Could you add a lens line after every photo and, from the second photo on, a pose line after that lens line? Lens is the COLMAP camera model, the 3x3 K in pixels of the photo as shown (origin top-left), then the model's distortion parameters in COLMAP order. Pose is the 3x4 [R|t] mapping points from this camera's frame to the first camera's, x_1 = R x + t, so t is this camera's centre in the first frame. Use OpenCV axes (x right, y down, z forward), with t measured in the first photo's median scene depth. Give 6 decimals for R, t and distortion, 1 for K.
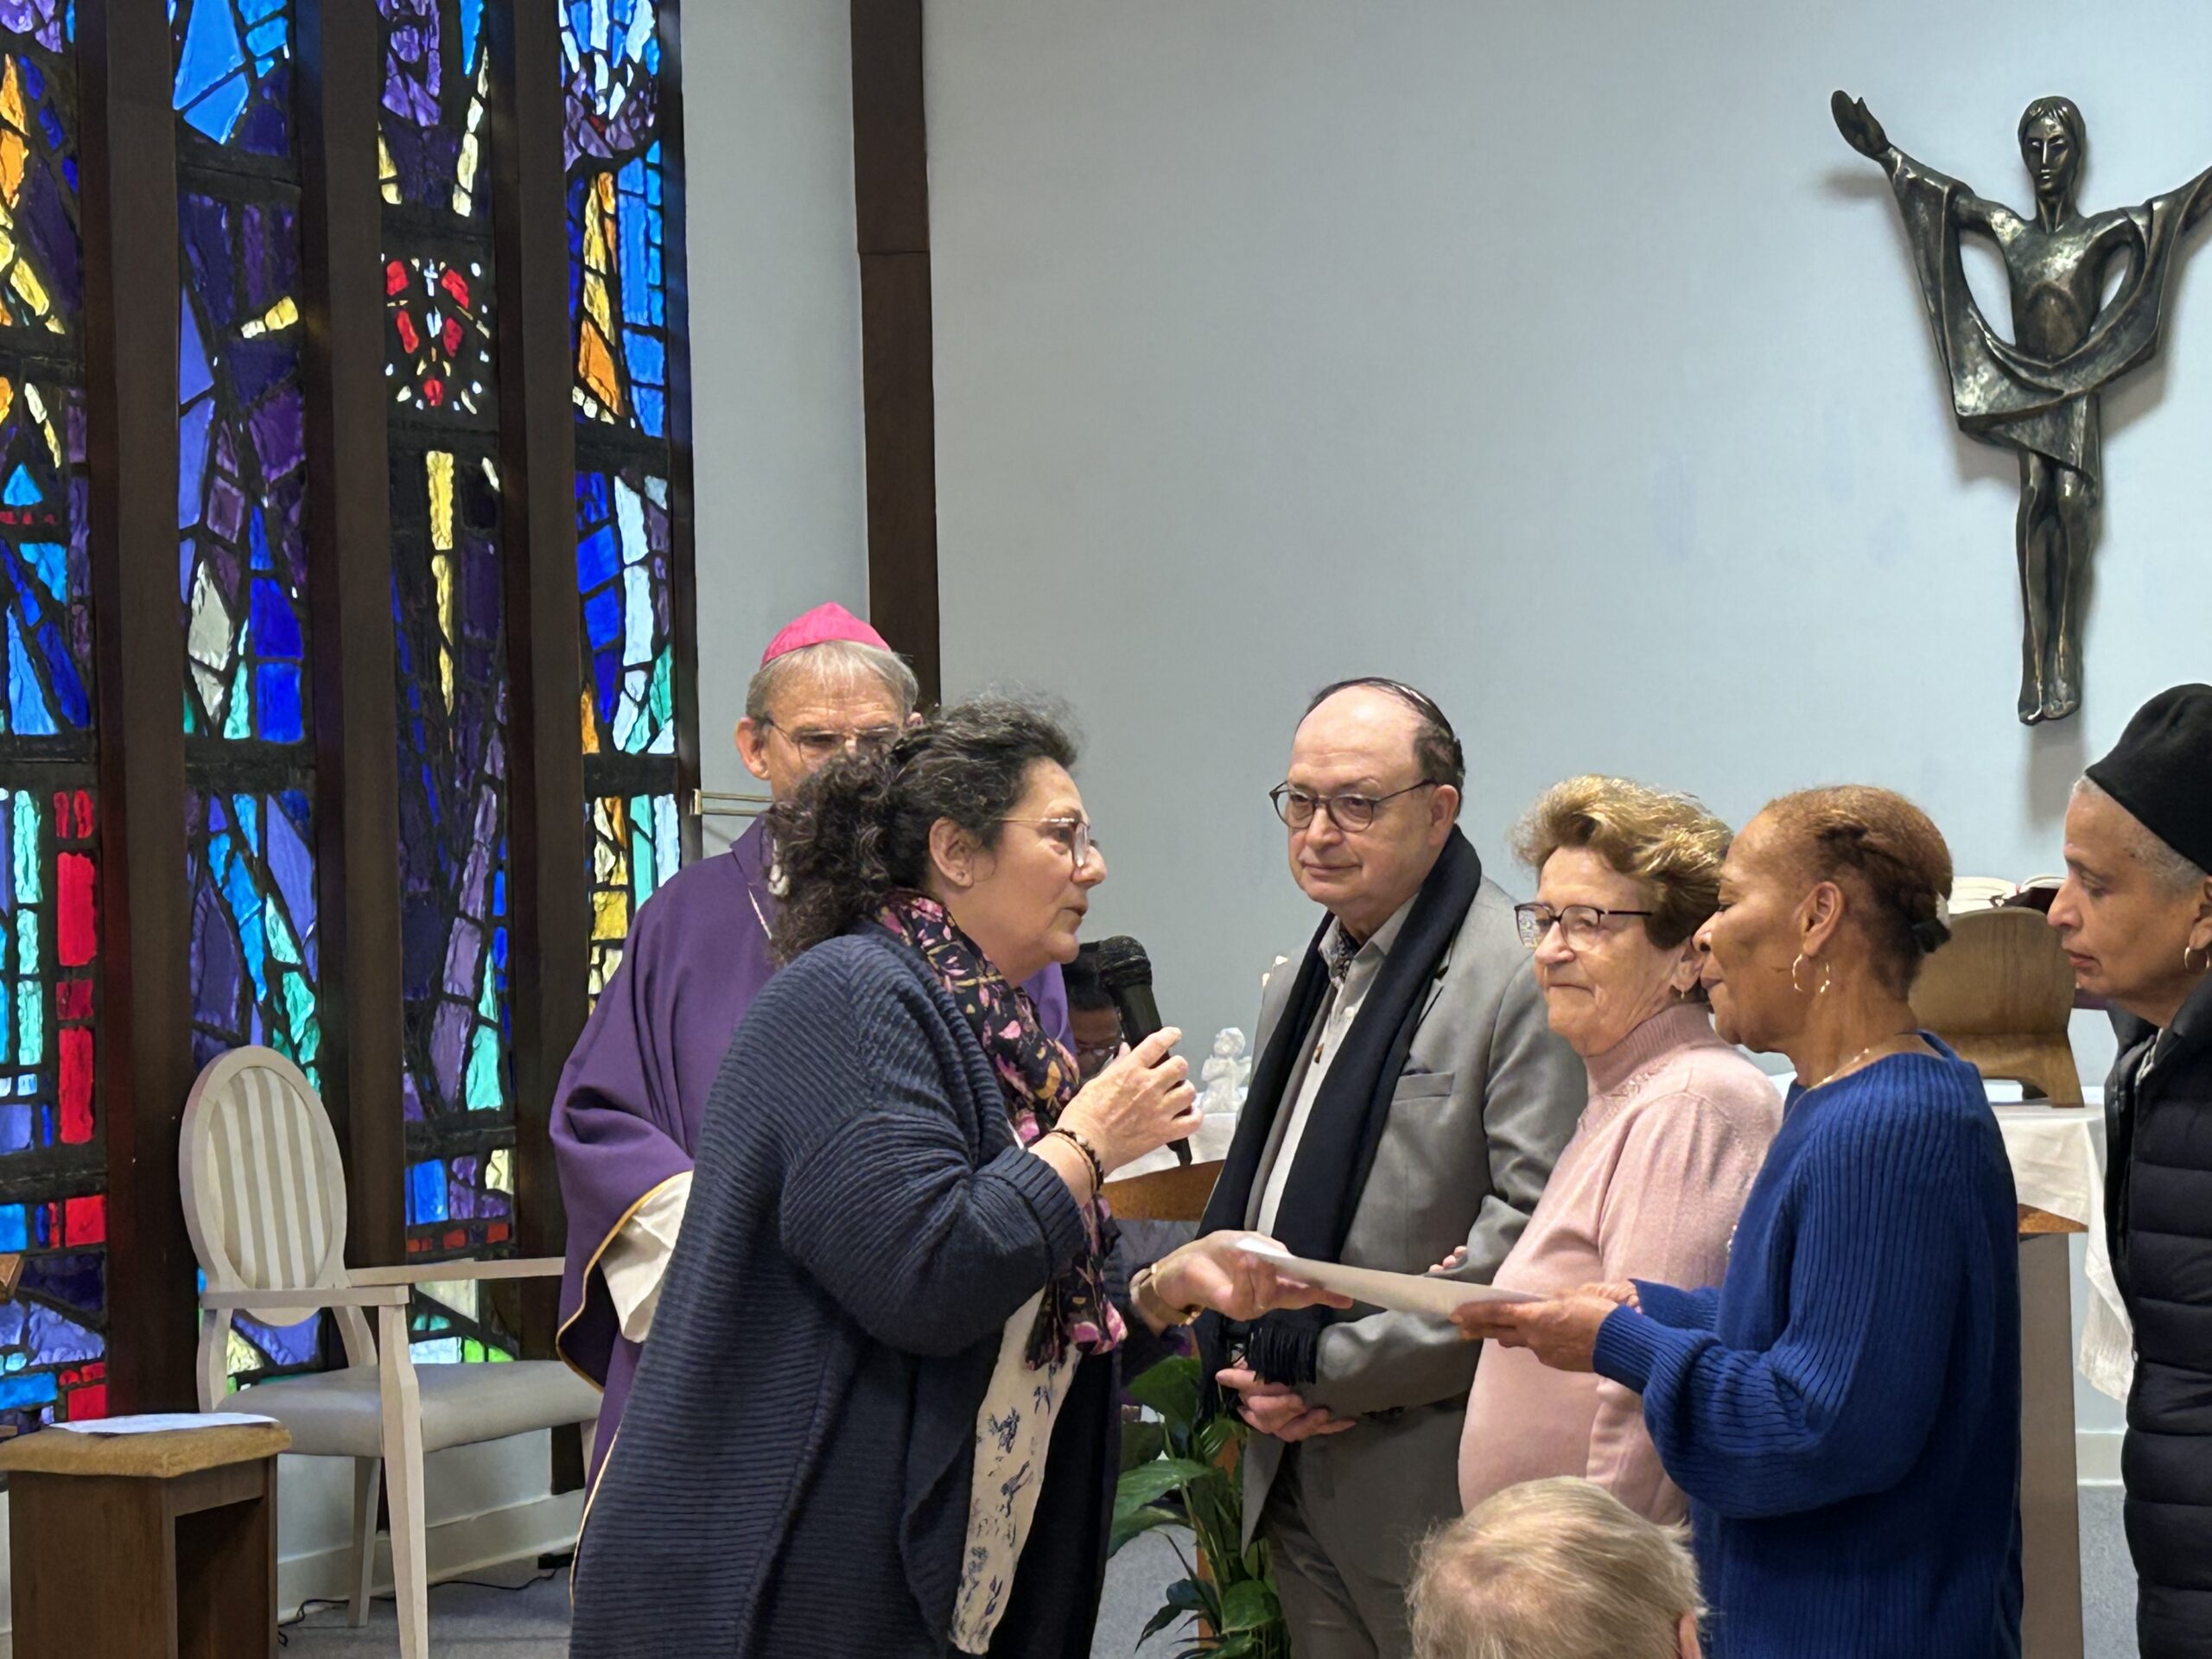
lens RADIAL K [[4634.2, 0, 1074.0], [0, 4634.2, 810.4], [0, 0, 1]] dist [0.151503, 0.000000]
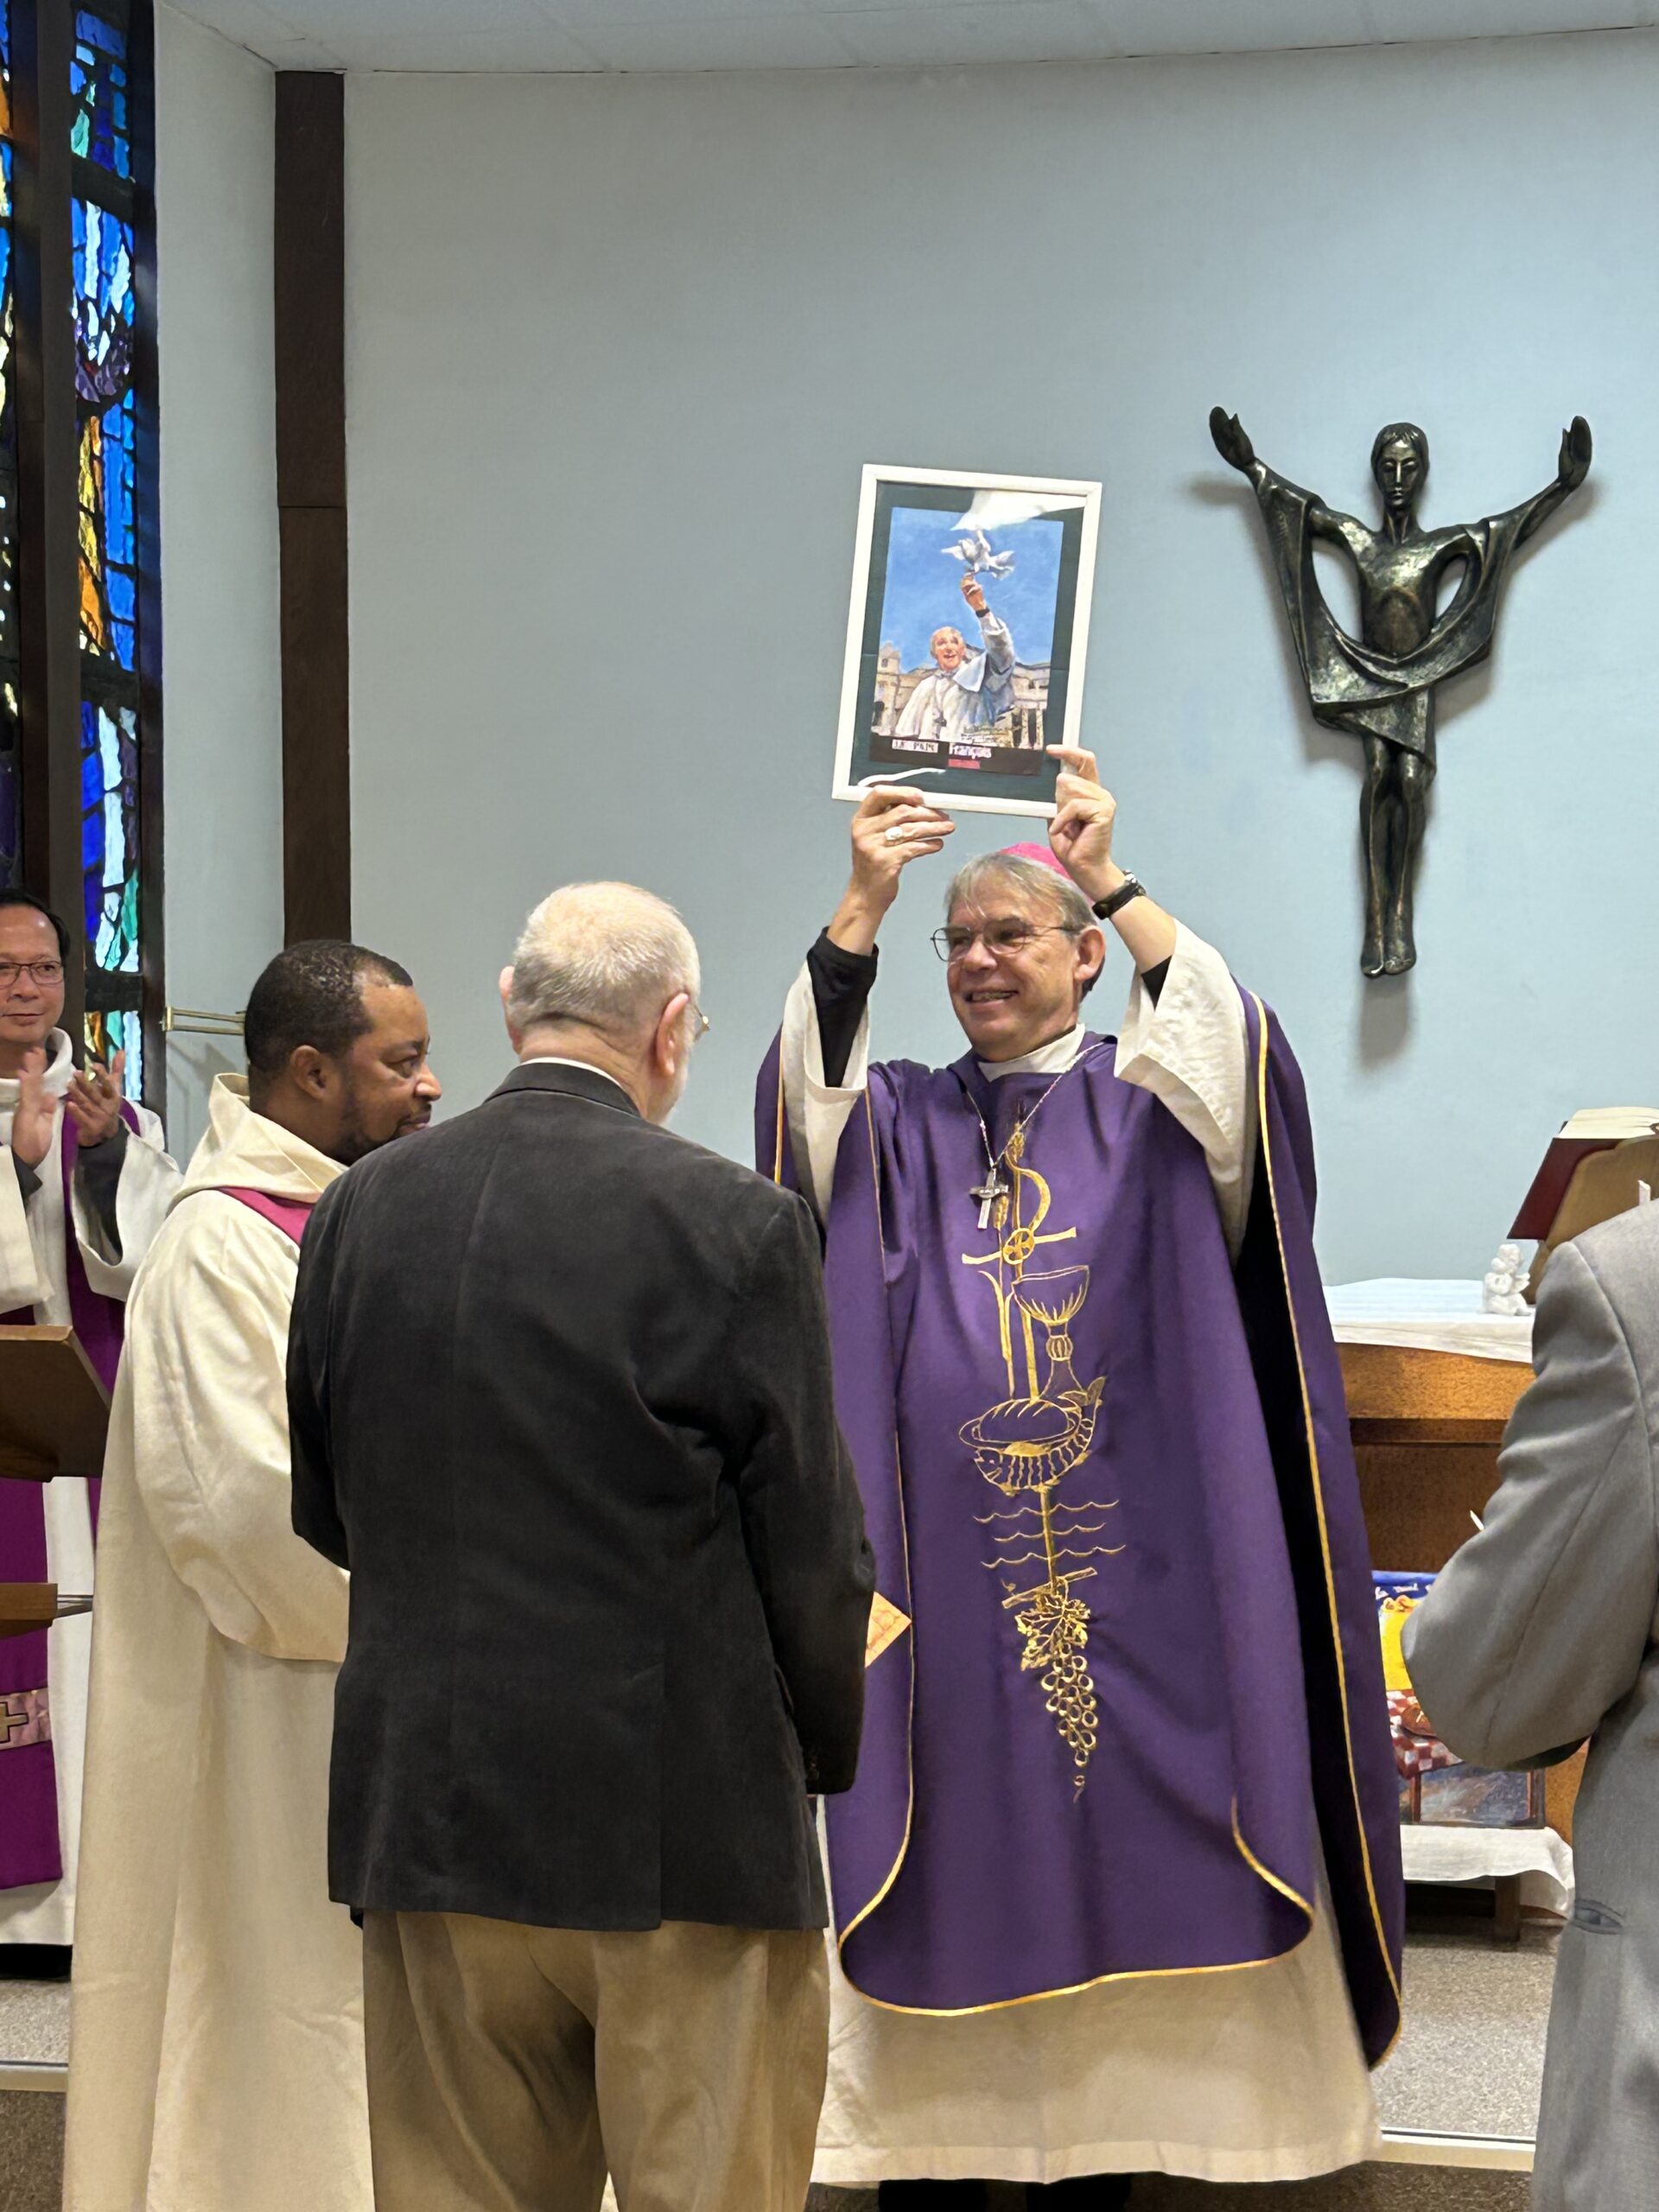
lens RADIAL K [[4225.8, 0, 838.2], [0, 4225.8, 1097.4], [0, 0, 1]] dist [0.161933, 0.000000]
pose [[0.977393, 0.020567, 0.210426, -0.135412], [-0.022633, 0.999716, 0.007413, 0.005593], [-0.210214, -0.012008, 0.977582, 0.023163]]
